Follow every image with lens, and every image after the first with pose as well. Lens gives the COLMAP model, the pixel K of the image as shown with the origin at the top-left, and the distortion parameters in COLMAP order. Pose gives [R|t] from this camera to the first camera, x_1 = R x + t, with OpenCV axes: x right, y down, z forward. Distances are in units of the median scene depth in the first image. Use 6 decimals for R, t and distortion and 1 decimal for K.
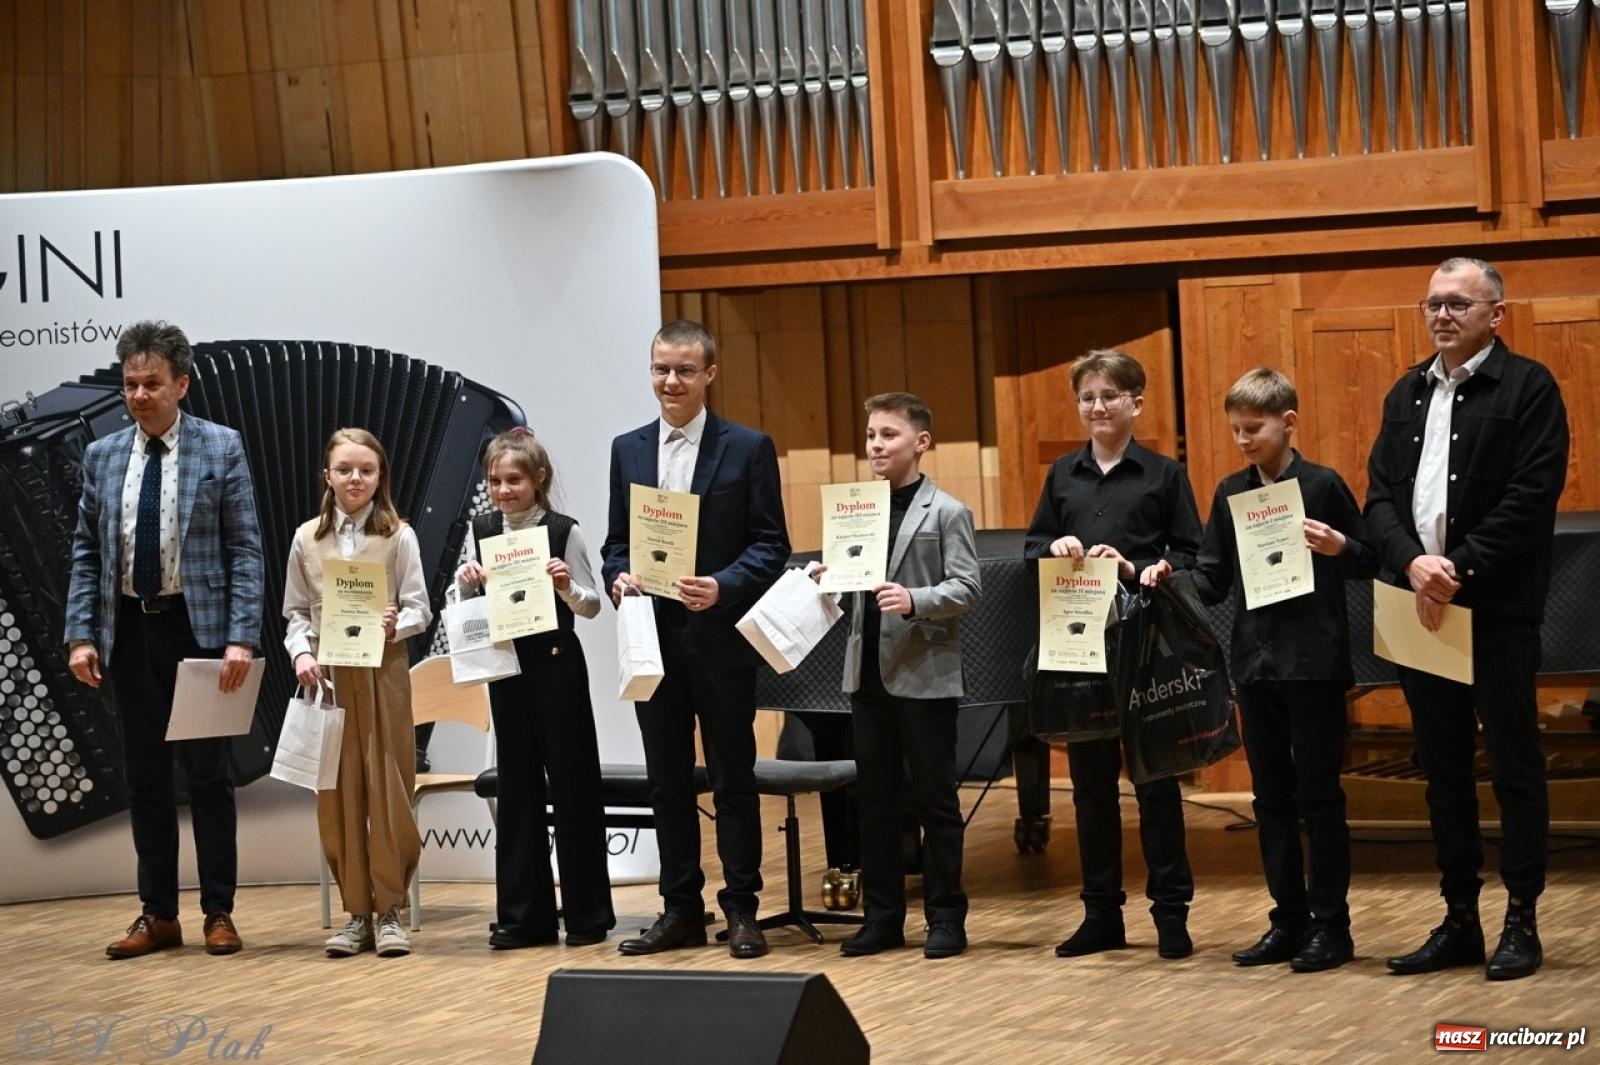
lens RADIAL K [[4892.8, 0, 792.6], [0, 4892.8, 466.6], [0, 0, 1]] dist [0.058687, 0.868584]
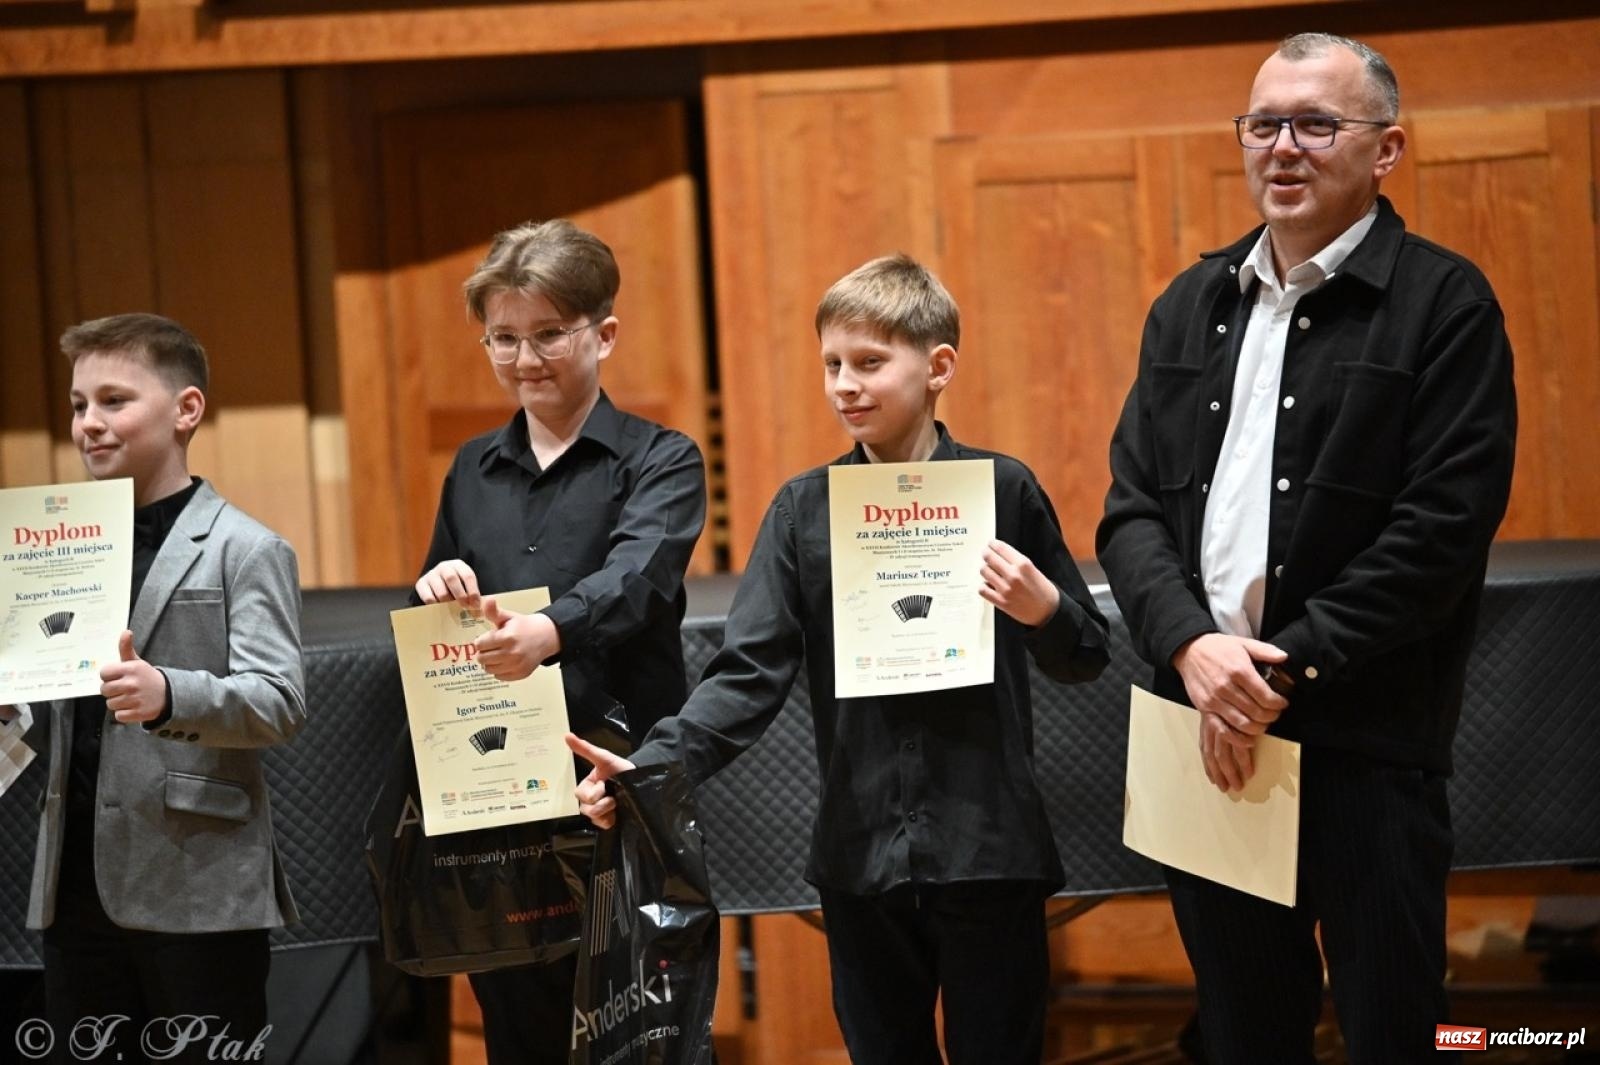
lens RADIAL K [[8651.5, 0, 801.1], [0, 8651.5, 612.2], [0, 0, 1]] dist [1.214763, 5.957248]
pose [[0.995273, -0.007695, 0.096815, 0.002977], [0.005601, 0.999745, 0.021886, -0.003476], [-0.096959, -0.021240, 0.995062, 0.124957]]
